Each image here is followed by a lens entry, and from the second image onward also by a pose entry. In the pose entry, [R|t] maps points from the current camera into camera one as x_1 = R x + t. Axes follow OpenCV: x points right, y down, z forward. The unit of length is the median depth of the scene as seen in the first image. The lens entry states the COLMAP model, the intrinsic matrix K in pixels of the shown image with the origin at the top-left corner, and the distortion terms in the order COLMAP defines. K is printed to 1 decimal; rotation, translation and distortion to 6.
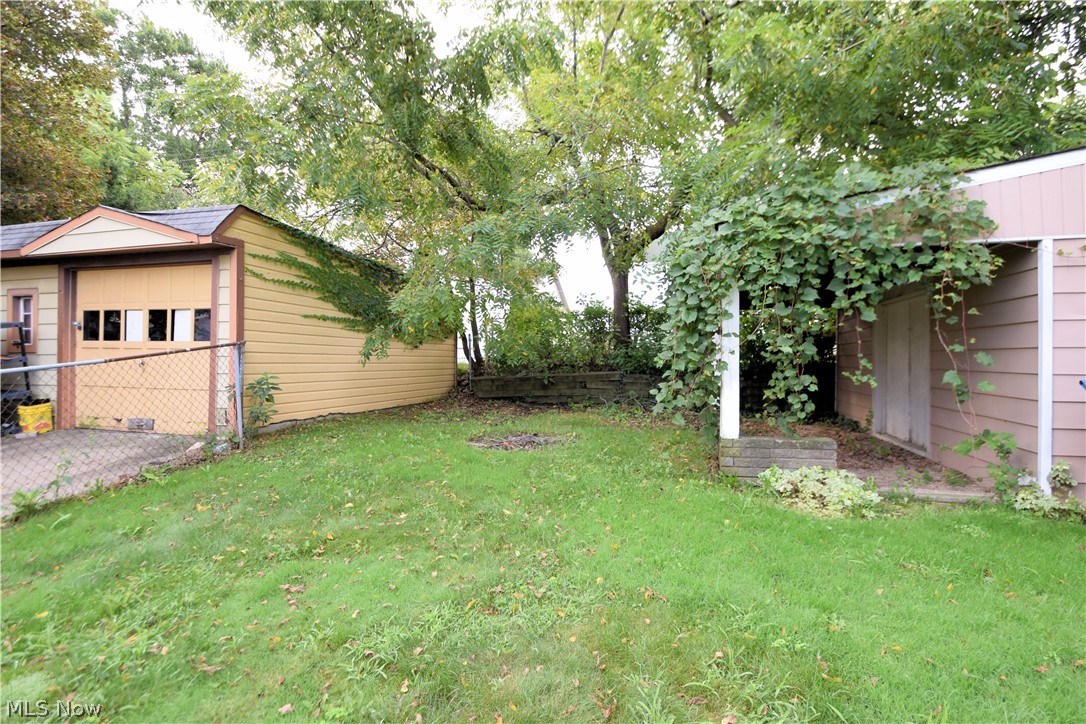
lens RADIAL K [[531.4, 0, 543.2], [0, 531.4, 361.1], [0, 0, 1]] dist [-0.000029, -0.000001]
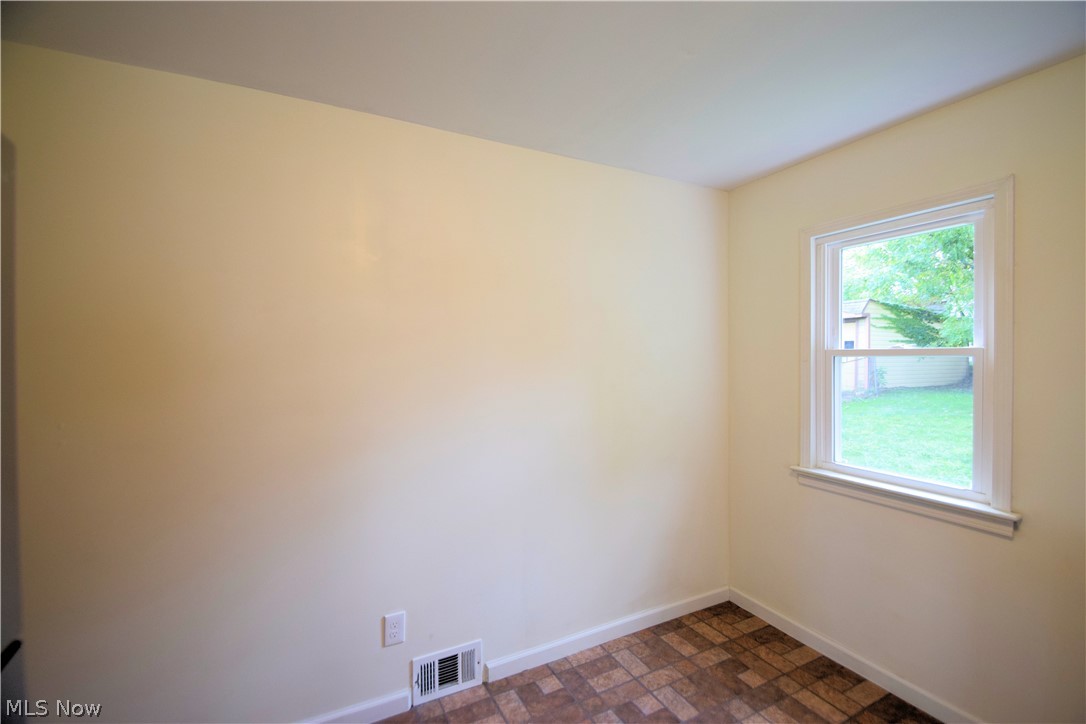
lens RADIAL K [[471.2, 0, 540.3], [0, 471.2, 364.7], [0, 0, 1]] dist [-0.004215, -0.001029]
pose [[0.673355, -0.014021, -0.739187, 0.013452], [0.015299, 0.999870, -0.005030, 0.001250], [0.739161, -0.007922, 0.673482, -1.442524]]
